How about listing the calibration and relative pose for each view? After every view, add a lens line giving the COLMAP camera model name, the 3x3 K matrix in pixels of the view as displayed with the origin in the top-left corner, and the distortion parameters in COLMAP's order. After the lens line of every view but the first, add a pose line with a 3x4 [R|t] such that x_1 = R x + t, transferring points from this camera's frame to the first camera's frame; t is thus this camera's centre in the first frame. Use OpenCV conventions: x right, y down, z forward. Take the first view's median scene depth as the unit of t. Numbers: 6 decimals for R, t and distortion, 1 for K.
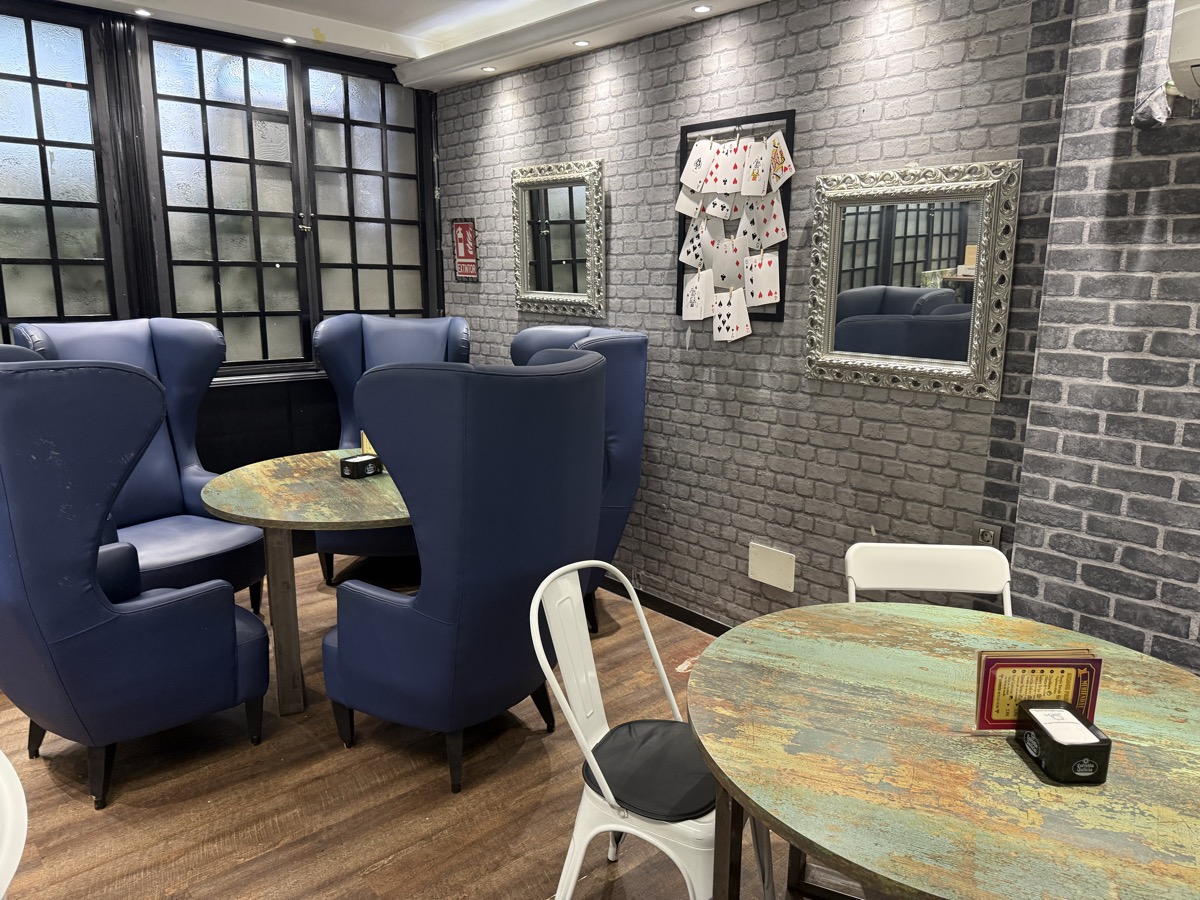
lens RADIAL K [[845.7, 0, 599.8], [0, 845.7, 451.1], [0, 0, 1]] dist [-0.003604, -0.000931]
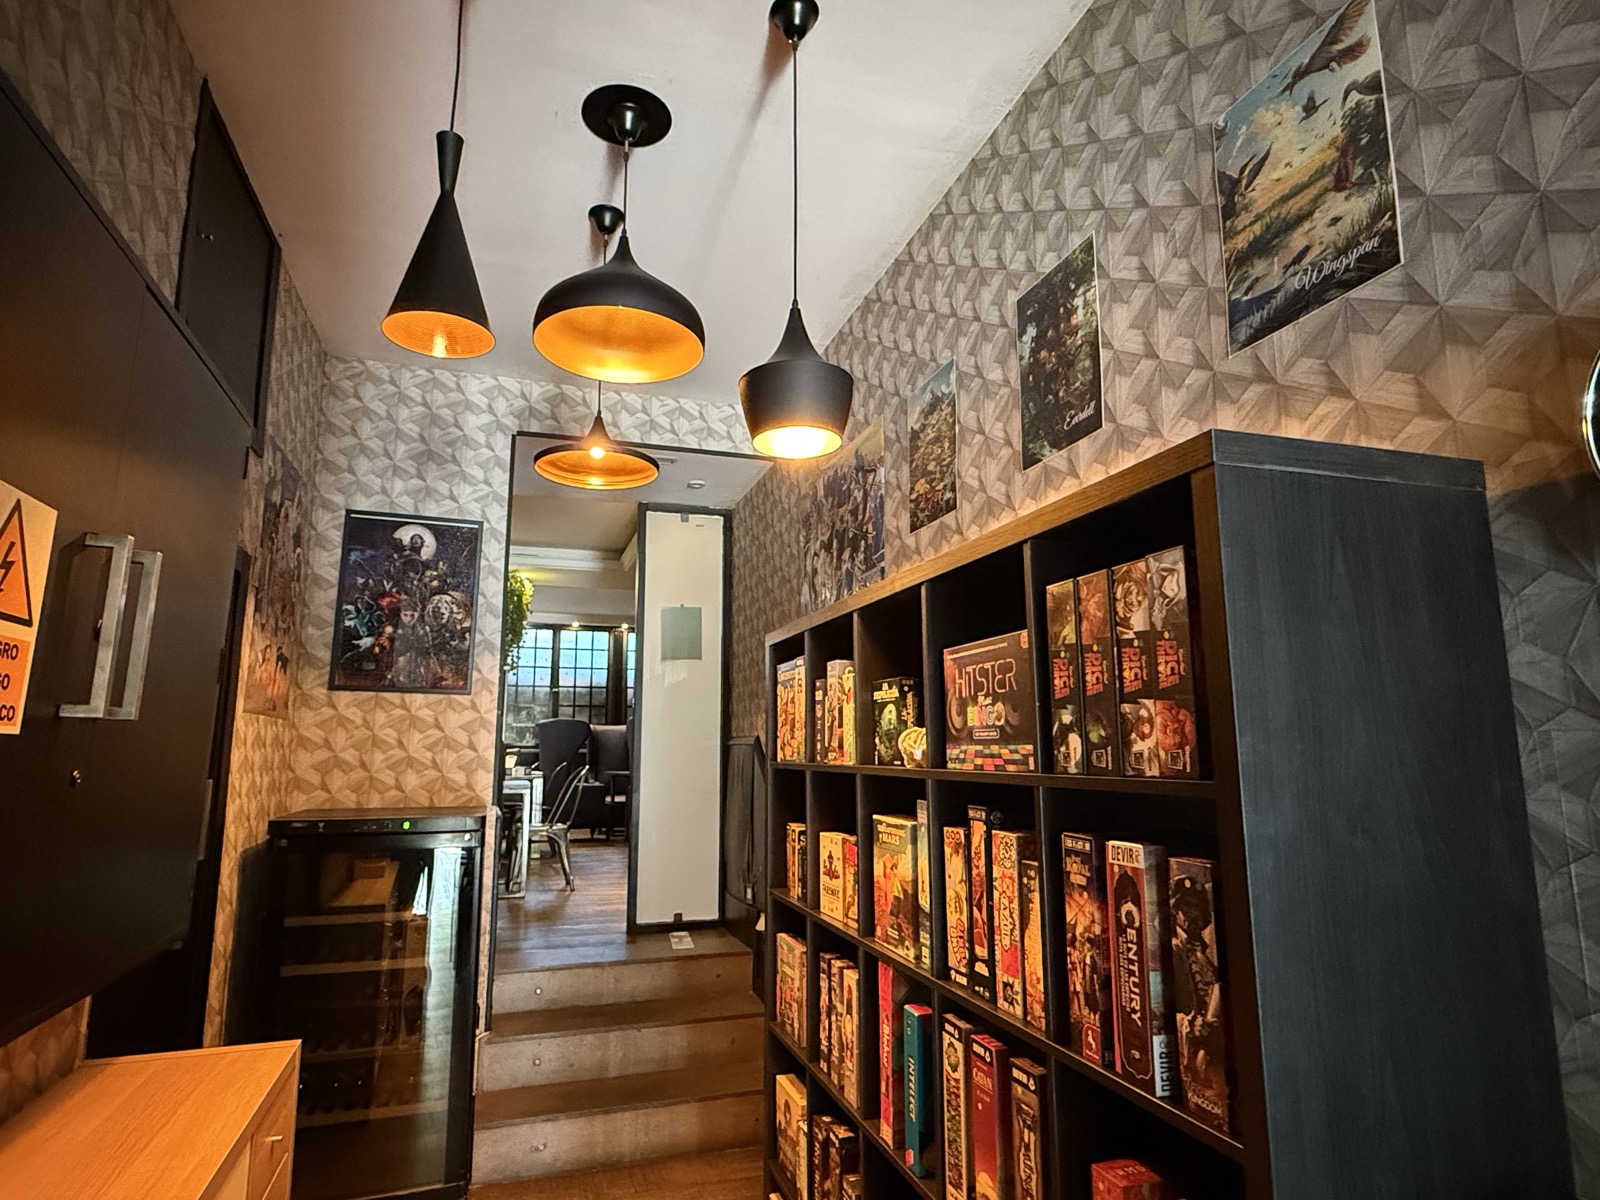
lens RADIAL K [[888.6, 0, 800.4], [0, 888.6, 601.3], [0, 0, 1]] dist [0.000134, 0.000003]
pose [[0.917515, -0.075552, -0.390459, 1.299594], [-0.070953, 0.934942, -0.347635, 0.473009], [0.391321, 0.346664, 0.852462, -1.533476]]
